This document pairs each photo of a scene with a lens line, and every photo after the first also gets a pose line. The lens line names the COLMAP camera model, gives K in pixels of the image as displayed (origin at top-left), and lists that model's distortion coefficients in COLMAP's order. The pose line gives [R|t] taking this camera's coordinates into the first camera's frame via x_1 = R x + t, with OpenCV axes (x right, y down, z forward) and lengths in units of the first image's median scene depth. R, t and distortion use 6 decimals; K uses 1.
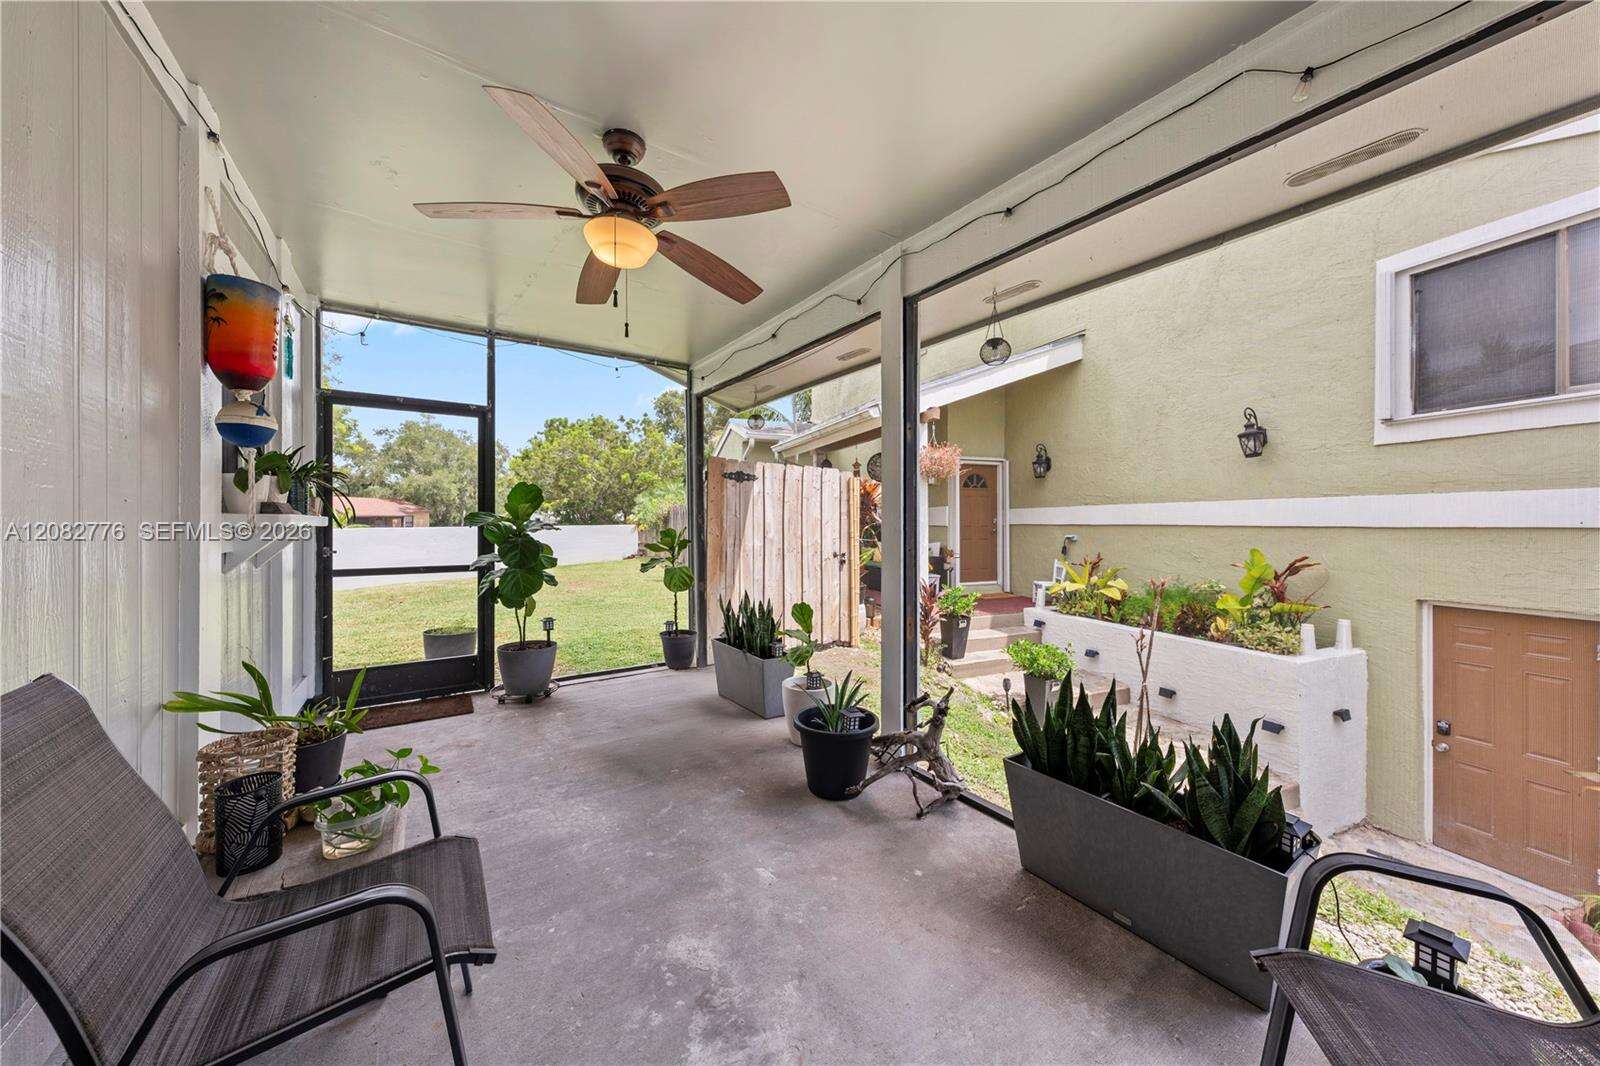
lens RADIAL K [[544.6, 0, 802.3], [0, 544.6, 529.0], [0, 0, 1]] dist [-0.000409, 0.000202]
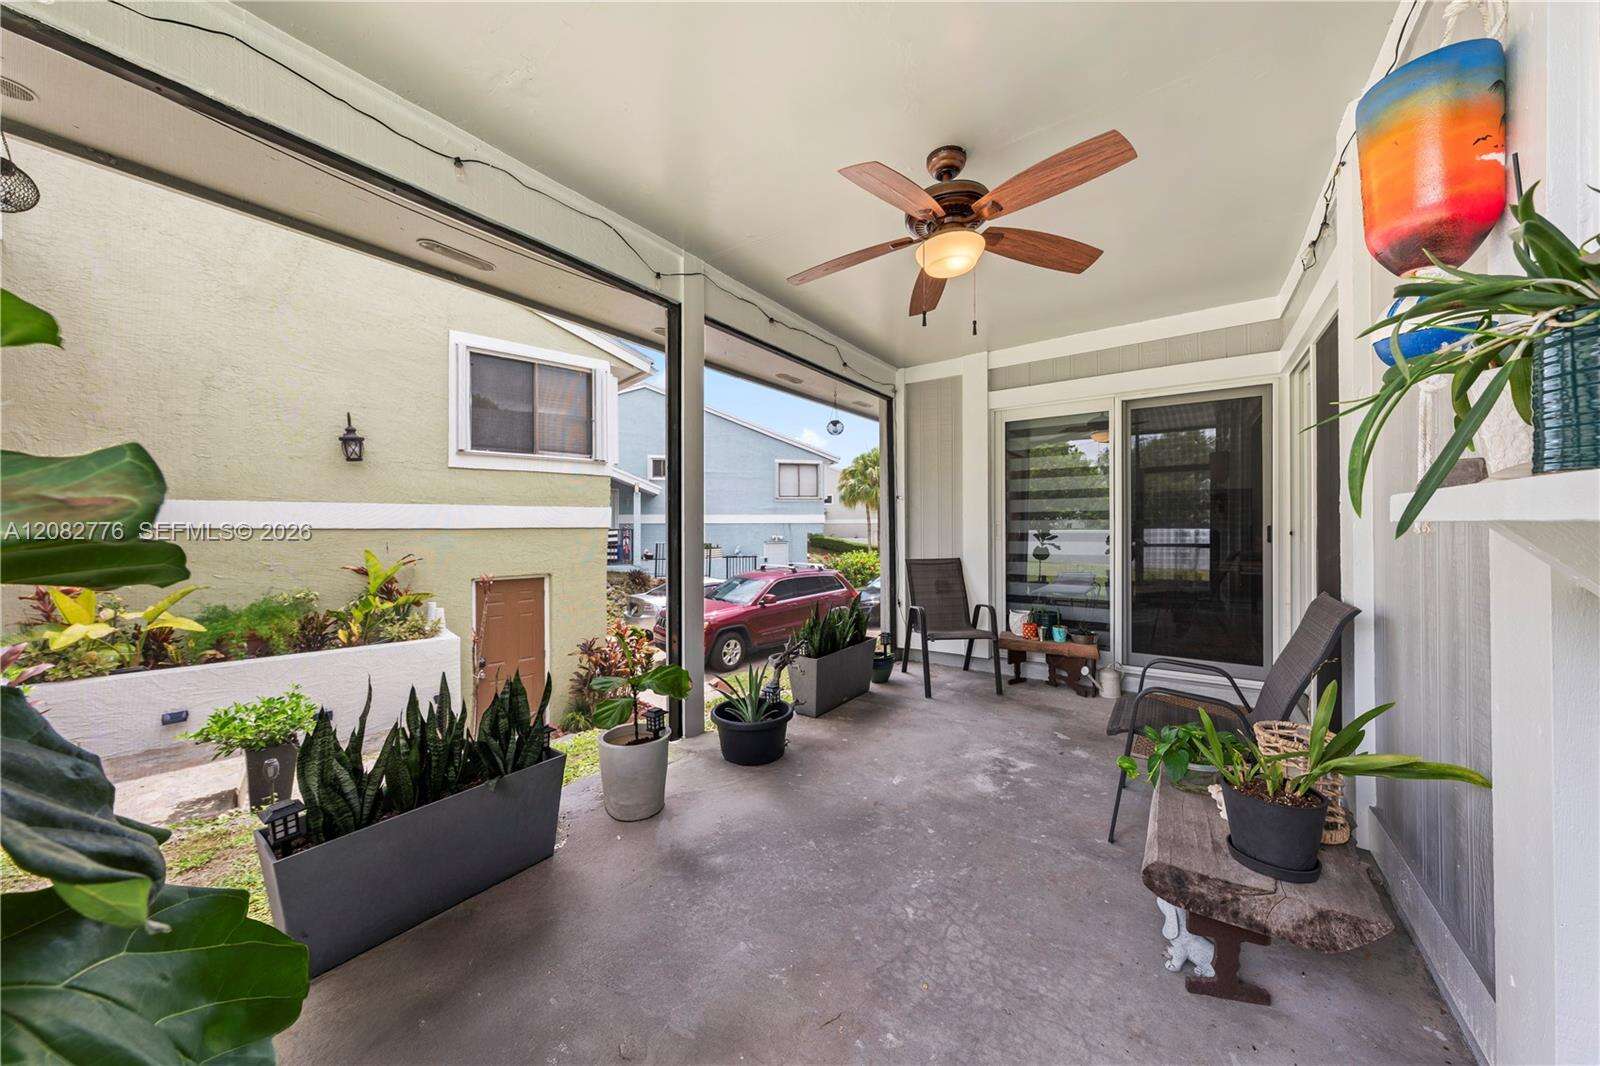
lens RADIAL K [[570.3, 0, 777.3], [0, 570.3, 526.3], [0, 0, 1]] dist [-0.000359, 0.000046]
pose [[-0.343027, 0.000626, 0.939325, -0.641500], [0.016368, 0.999852, 0.005312, -0.003598], [-0.939183, 0.017197, -0.342986, 0.867772]]
